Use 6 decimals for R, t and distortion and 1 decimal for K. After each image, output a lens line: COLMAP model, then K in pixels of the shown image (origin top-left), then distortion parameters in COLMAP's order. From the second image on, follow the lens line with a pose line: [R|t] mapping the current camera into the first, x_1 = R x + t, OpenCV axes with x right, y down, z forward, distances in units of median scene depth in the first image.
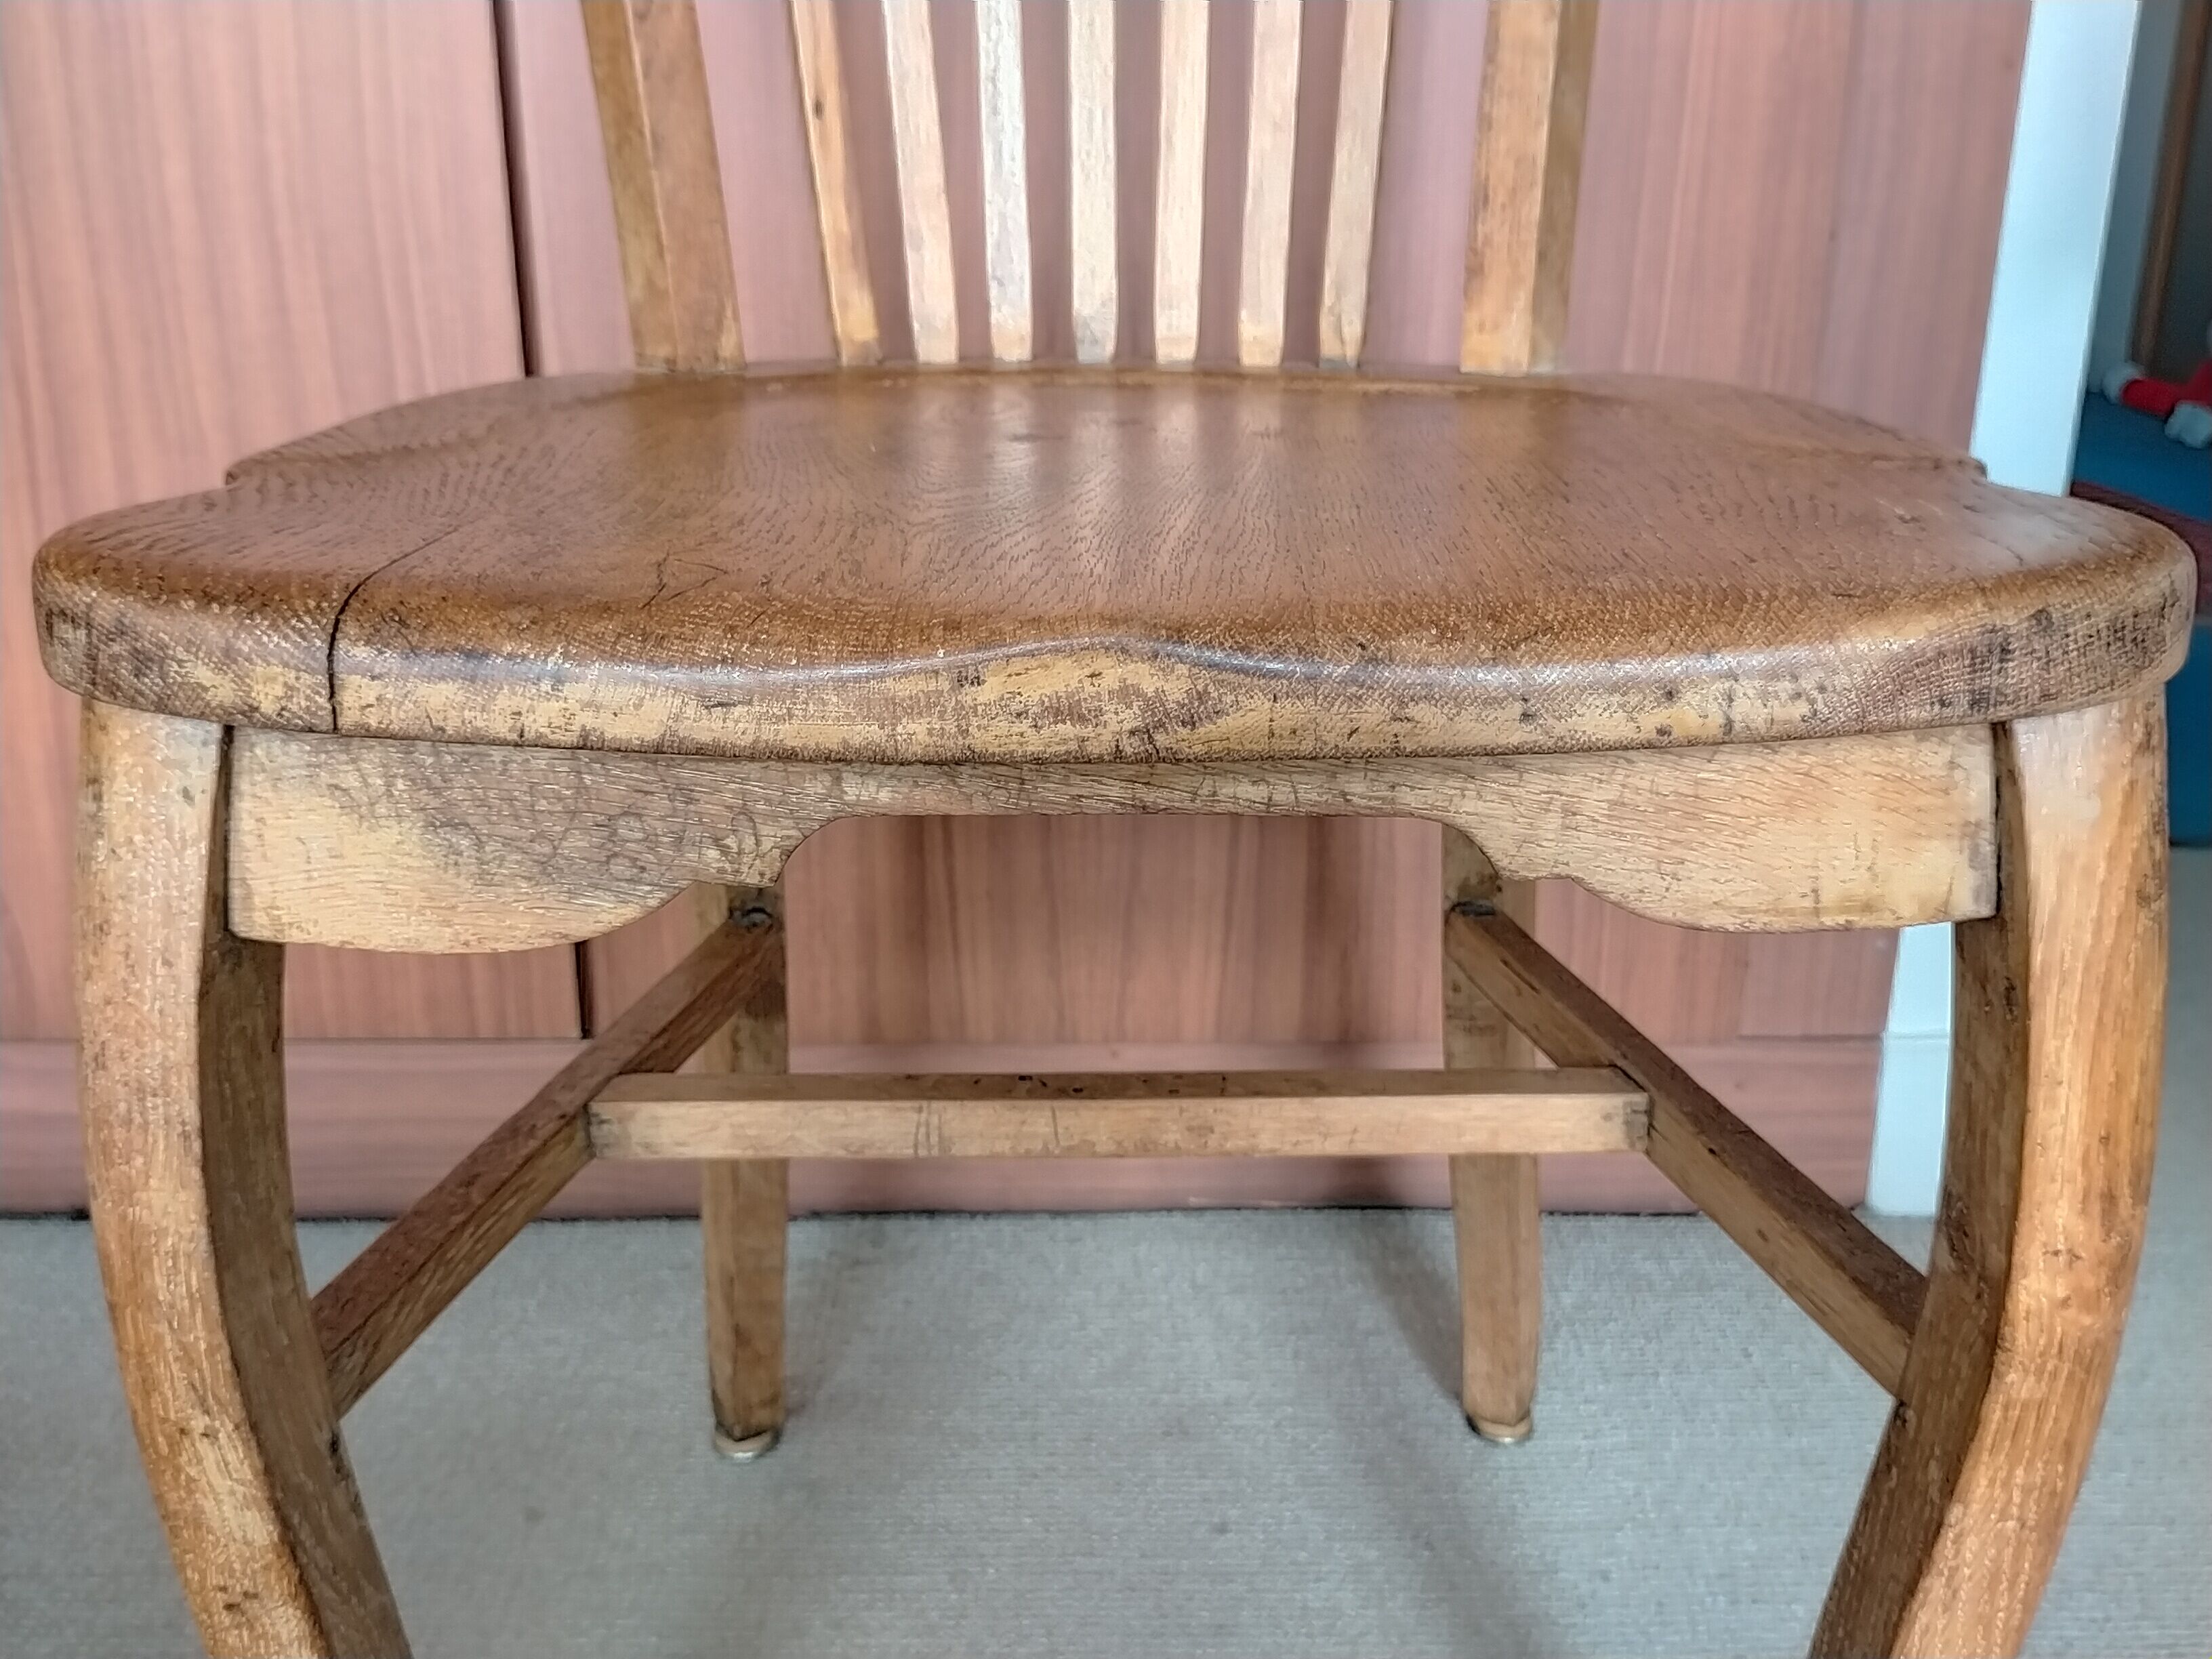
lens RADIAL K [[2168.7, 0, 1037.5], [0, 2168.7, 831.8], [0, 0, 1]] dist [0.072362, -0.201477]
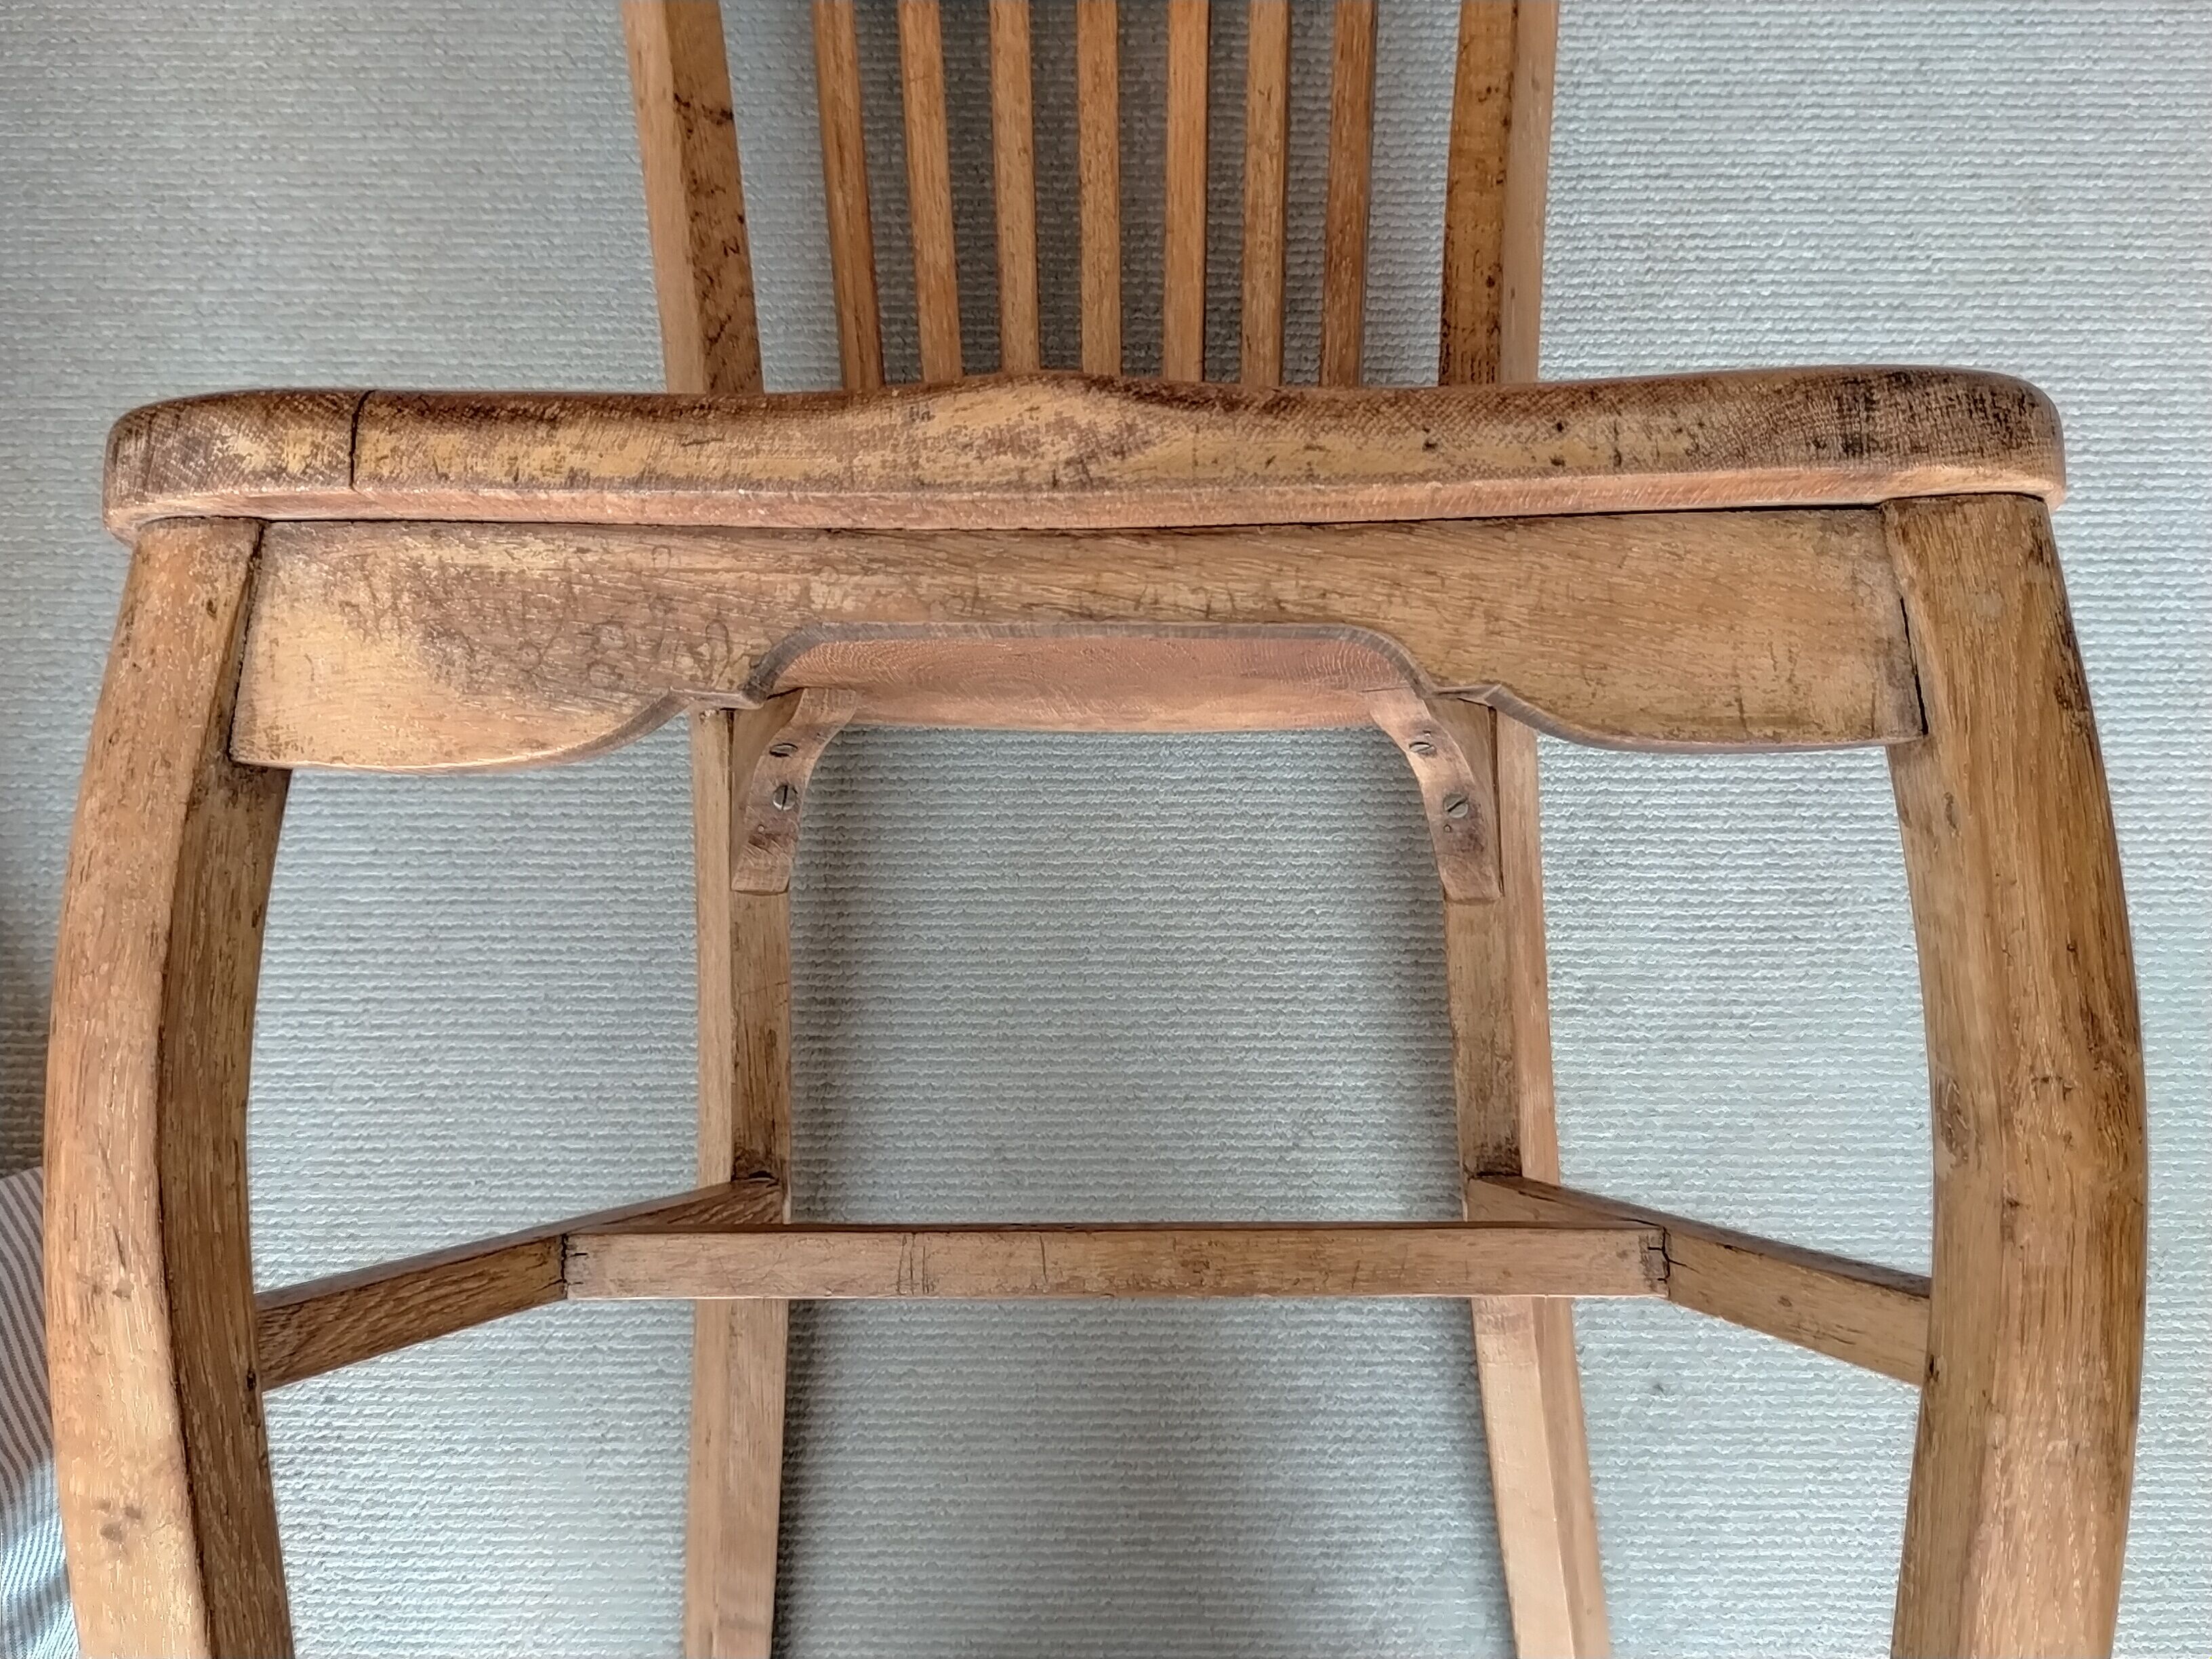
lens RADIAL K [[2162.1, 0, 1036.5], [0, 2162.1, 831.5], [0, 0, 1]] dist [0.085172, -0.219697]
pose [[0.999050, 0.002066, -0.043534, 0.073648], [-0.019077, 0.918826, -0.394201, 0.539685], [0.039186, 0.394657, 0.917992, 0.067035]]
